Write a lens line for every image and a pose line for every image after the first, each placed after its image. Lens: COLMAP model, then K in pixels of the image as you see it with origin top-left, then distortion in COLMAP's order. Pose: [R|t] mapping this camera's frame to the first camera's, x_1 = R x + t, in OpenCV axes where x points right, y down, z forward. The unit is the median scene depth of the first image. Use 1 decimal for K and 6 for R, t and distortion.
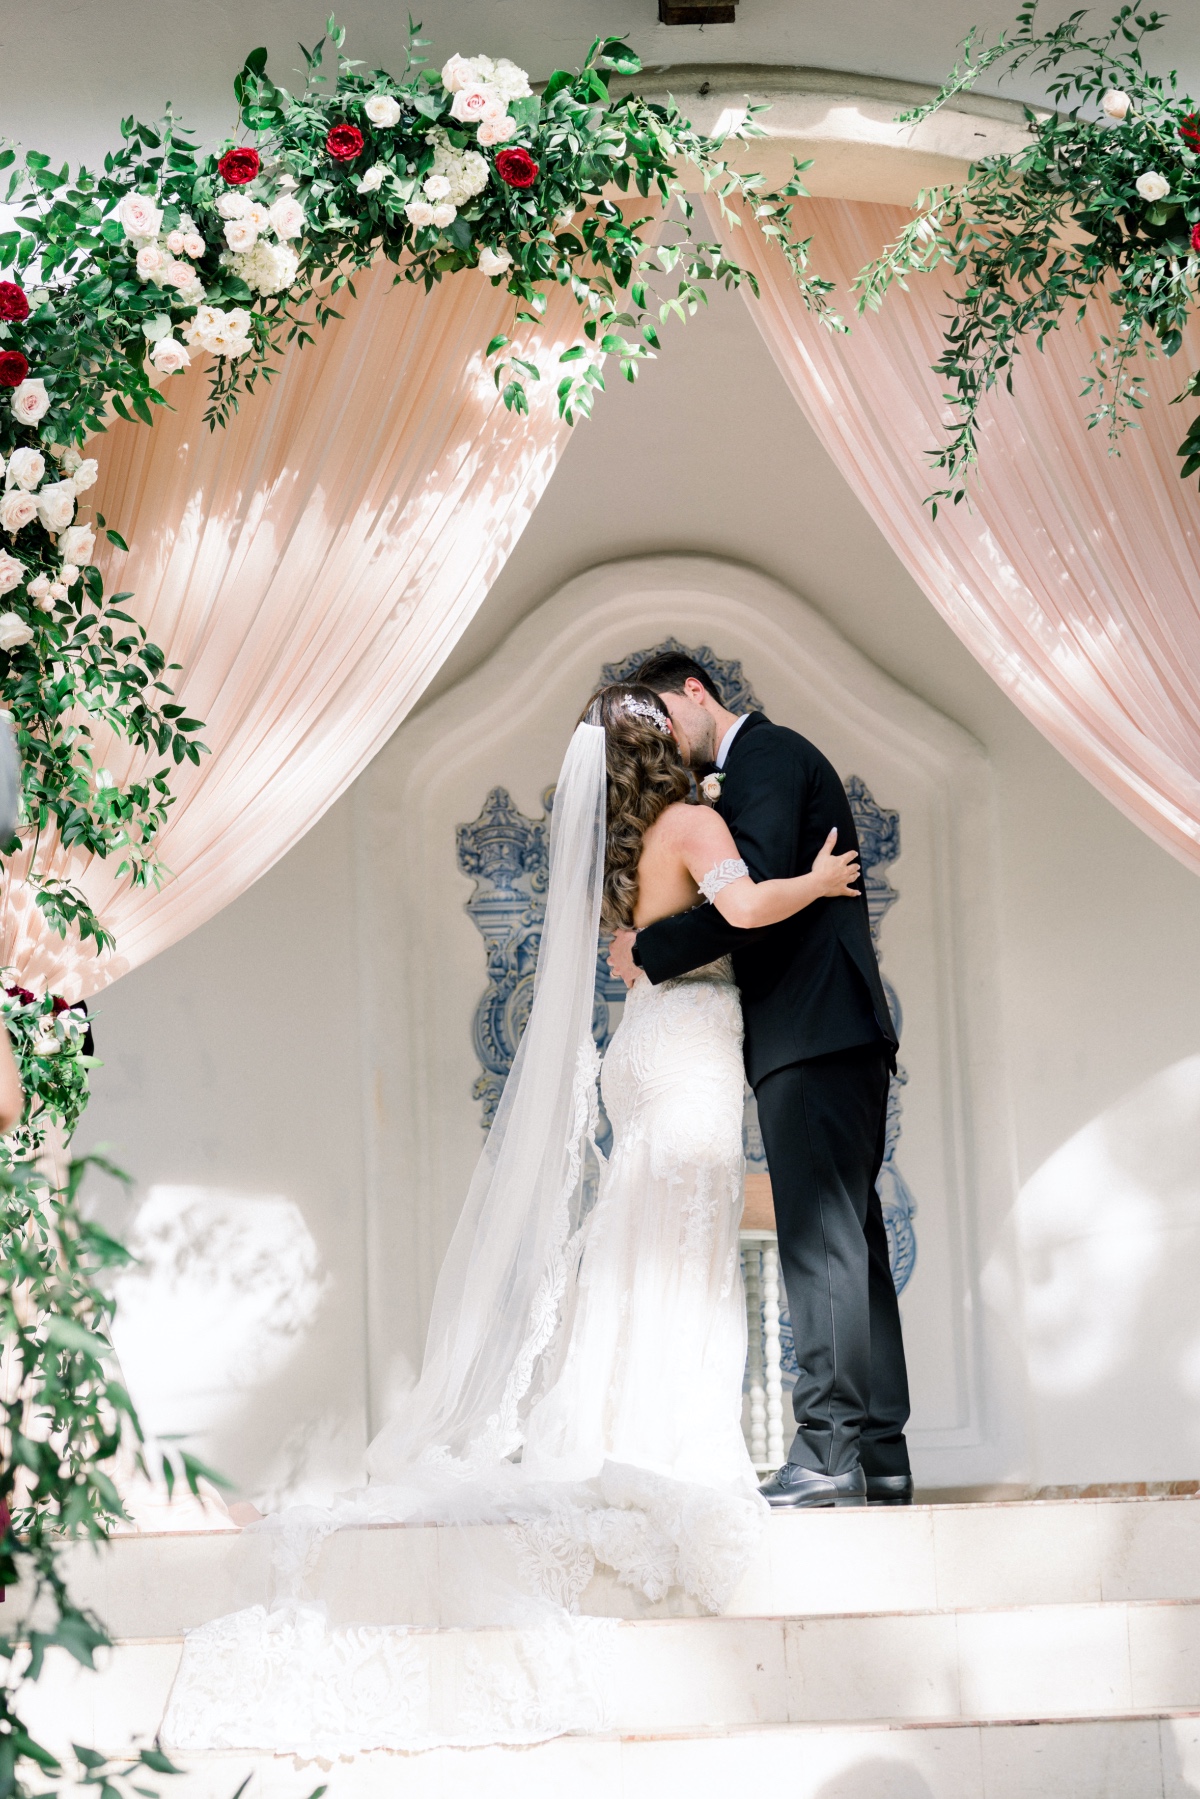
lens RADIAL K [[4204.3, 0, 600.0], [0, 4204.3, 899.5], [0, 0, 1]] dist [-0.095071, 0.000535]
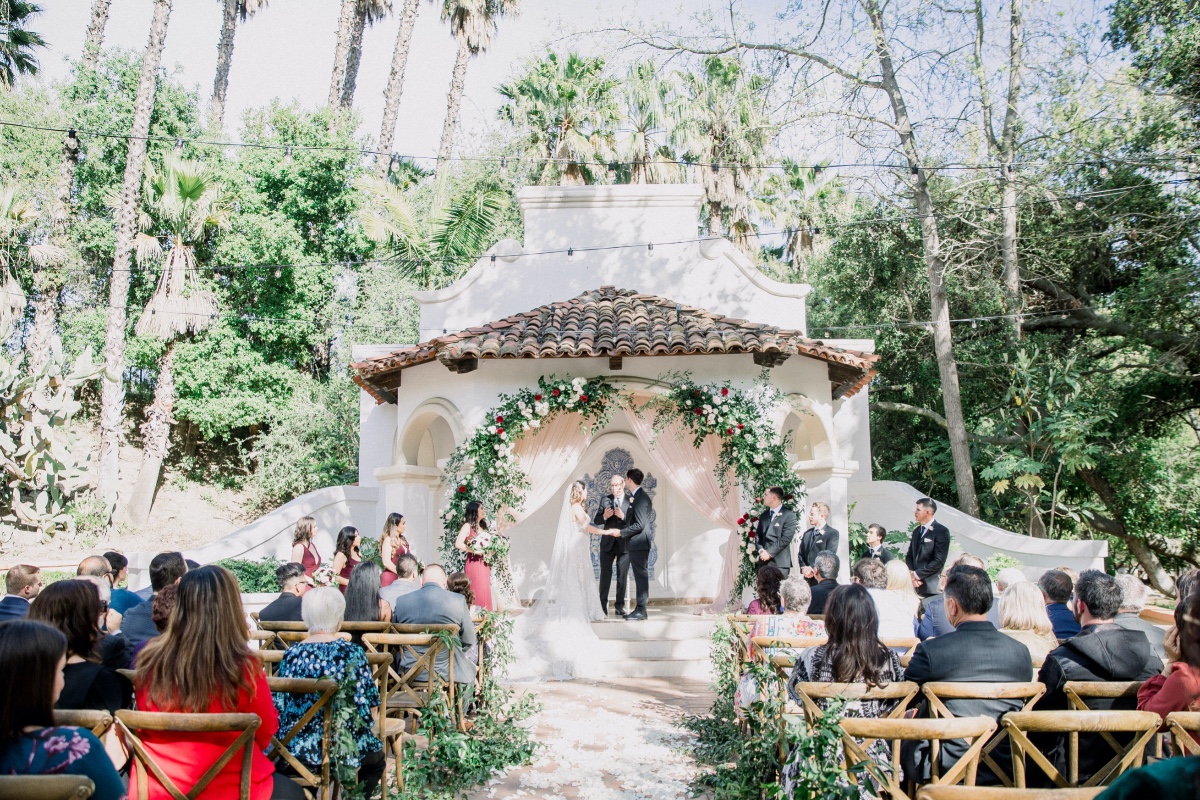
lens RADIAL K [[948.1, 0, 598.9], [0, 948.1, 447.5], [0, 0, 1]] dist [-0.073035, 0.003252]
pose [[0.998934, 0.021425, -0.040888, 0.058365], [-0.019008, 0.998100, 0.058610, -0.179335], [0.042066, -0.057771, 0.997443, -0.365541]]
